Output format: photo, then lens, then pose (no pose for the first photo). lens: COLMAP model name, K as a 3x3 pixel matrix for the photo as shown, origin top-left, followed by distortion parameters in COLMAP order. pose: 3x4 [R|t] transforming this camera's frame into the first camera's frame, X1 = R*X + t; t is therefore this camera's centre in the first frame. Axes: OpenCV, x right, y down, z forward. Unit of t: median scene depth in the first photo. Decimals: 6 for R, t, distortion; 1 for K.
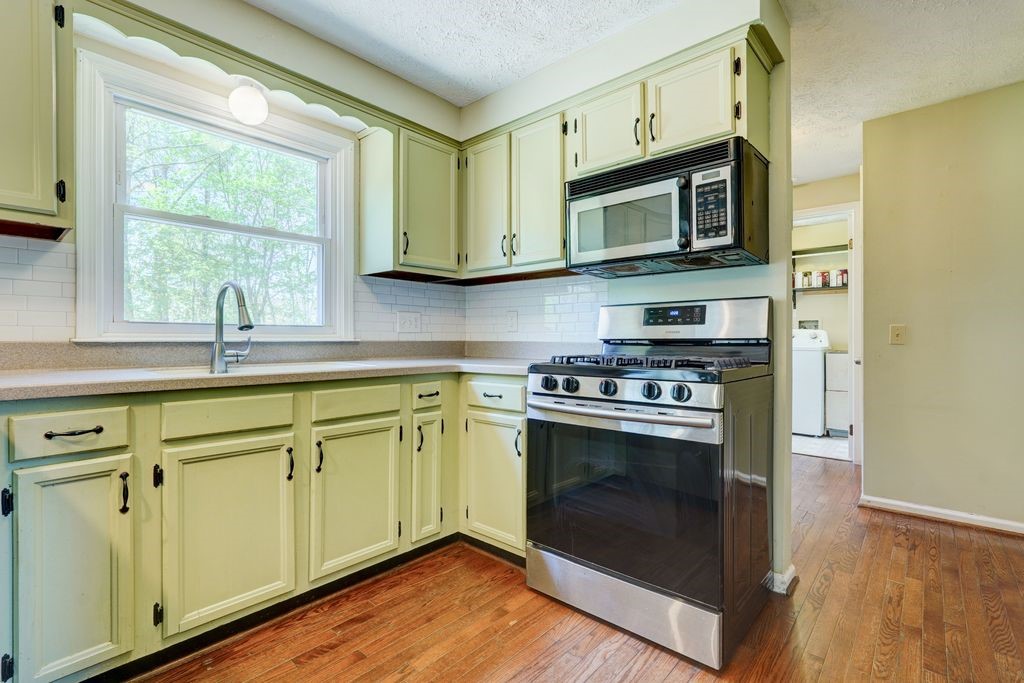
lens RADIAL K [[467.0, 0, 516.5], [0, 467.0, 339.0], [0, 0, 1]] dist [-0.011643, 0.004656]
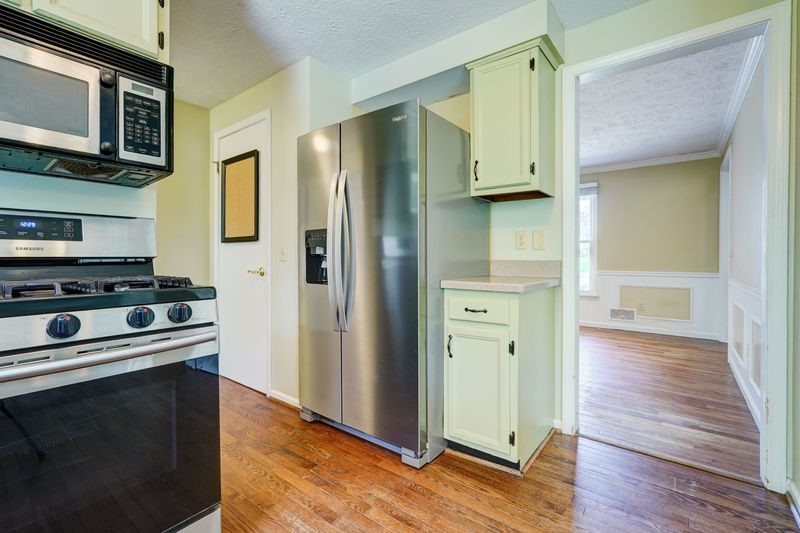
lens RADIAL K [[364.9, 0, 398.6], [0, 364.9, 257.0], [0, 0, 1]] dist [-0.011643, 0.004656]
pose [[-0.065582, -0.000830, 0.997847, -0.337494], [0.001296, 0.999999, 0.000917, -0.001131], [-0.997846, 0.001353, -0.065581, 0.465657]]
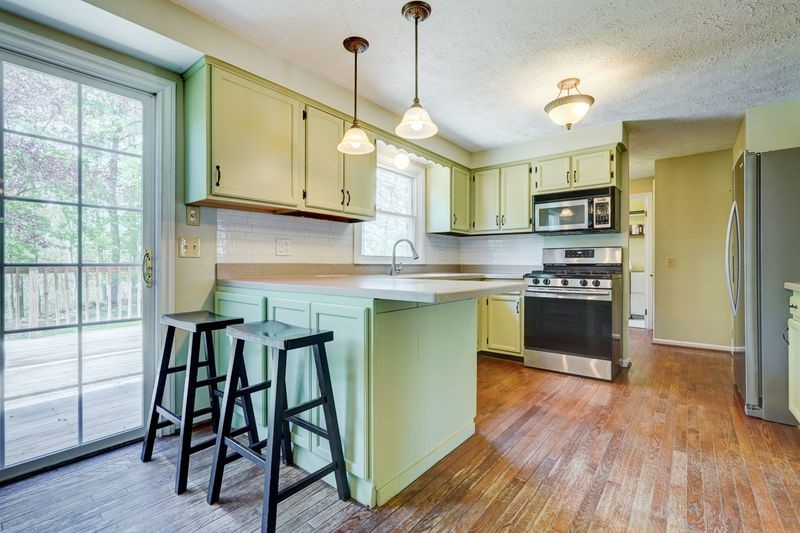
lens RADIAL K [[364.9, 0, 403.8], [0, 364.9, 264.8], [0, 0, 1]] dist [-0.011643, 0.004656]
pose [[0.998395, 0.003134, 0.056553, -0.707356], [-0.003279, 0.999992, 0.002463, 0.004250], [-0.056545, -0.002644, 0.998397, -0.847259]]
